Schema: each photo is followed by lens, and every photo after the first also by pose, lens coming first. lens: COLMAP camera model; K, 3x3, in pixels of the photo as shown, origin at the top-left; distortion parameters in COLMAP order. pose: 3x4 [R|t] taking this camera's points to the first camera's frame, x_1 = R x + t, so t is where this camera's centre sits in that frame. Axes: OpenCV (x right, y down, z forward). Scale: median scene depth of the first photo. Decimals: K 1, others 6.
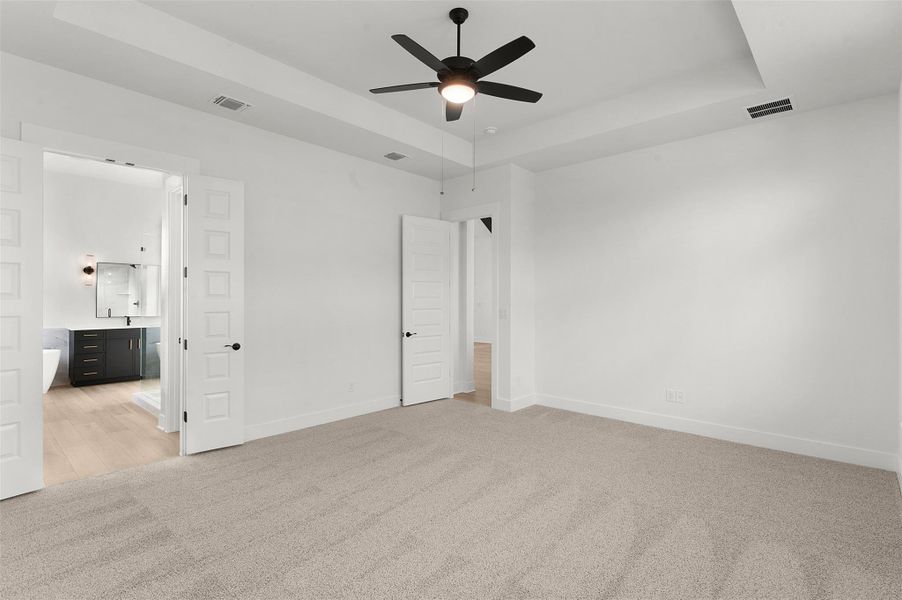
lens RADIAL K [[437.5, 0, 450.9], [0, 437.5, 296.9], [0, 0, 1]] dist [-0.001985, 0.001549]
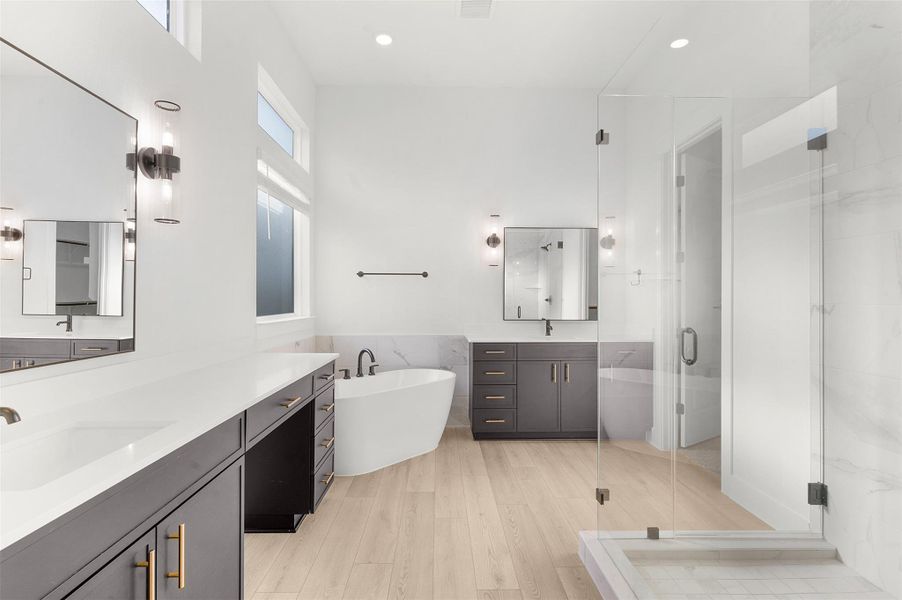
lens RADIAL K [[437.5, 0, 446.2], [0, 437.5, 298.7], [0, 0, 1]] dist [-0.001985, 0.001549]
pose [[0.684036, -0.002112, -0.729445, -0.439920], [0.002293, 0.999997, -0.000745, 0.018418], [0.729445, -0.001163, 0.684039, 0.548278]]
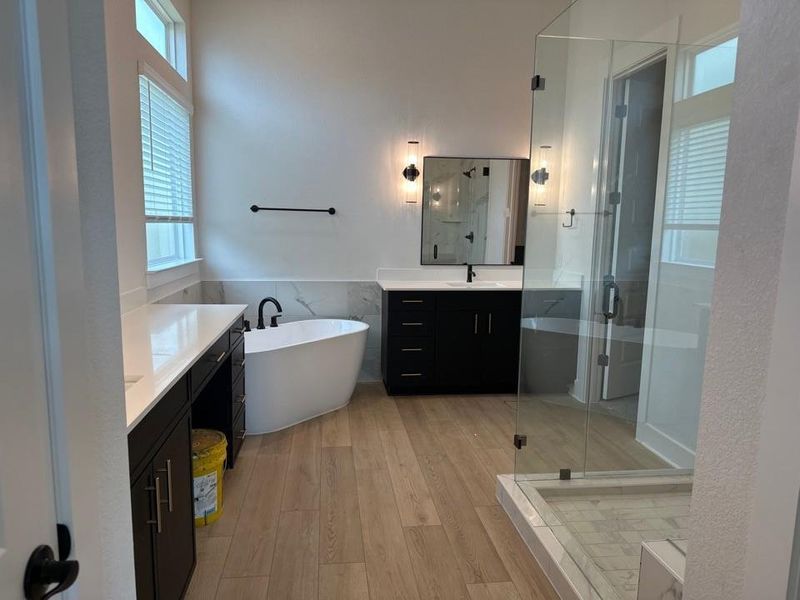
lens RADIAL K [[554.1, 0, 392.5], [0, 554.1, 308.3], [0, 0, 1]] dist [0.023579, -0.018924]
pose [[0.752670, 0.104125, -0.650112, -0.405773], [-0.010597, 0.989203, 0.146168, 0.001713], [0.658313, -0.103127, 0.745647, 0.484117]]
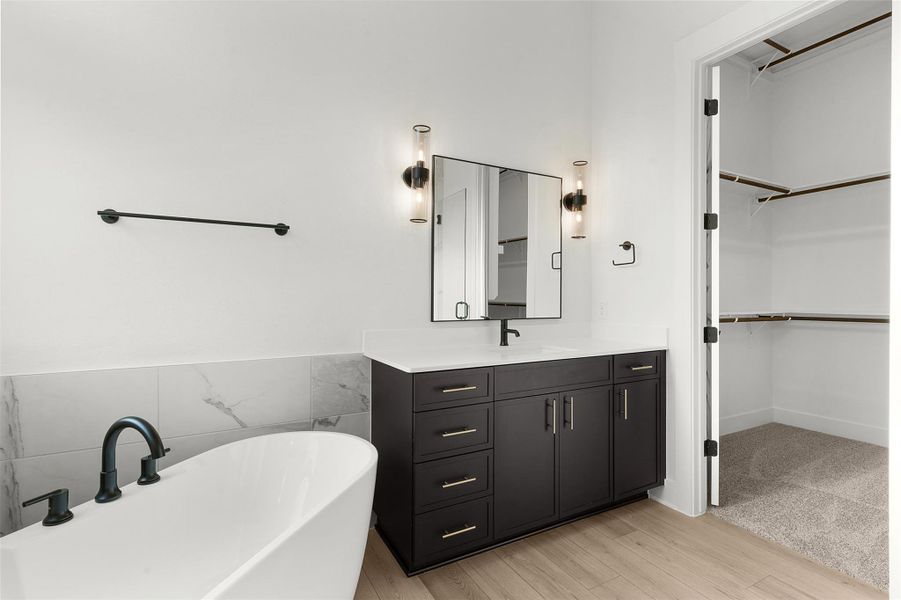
lens RADIAL K [[437.1, 0, 454.9], [0, 437.1, 294.8], [0, 0, 1]] dist [-0.001985, 0.001549]
pose [[0.946381, -0.001404, -0.323050, -0.705256], [0.000618, 0.999997, -0.002537, 0.028252], [0.323052, 0.002202, 0.946378, 0.710298]]
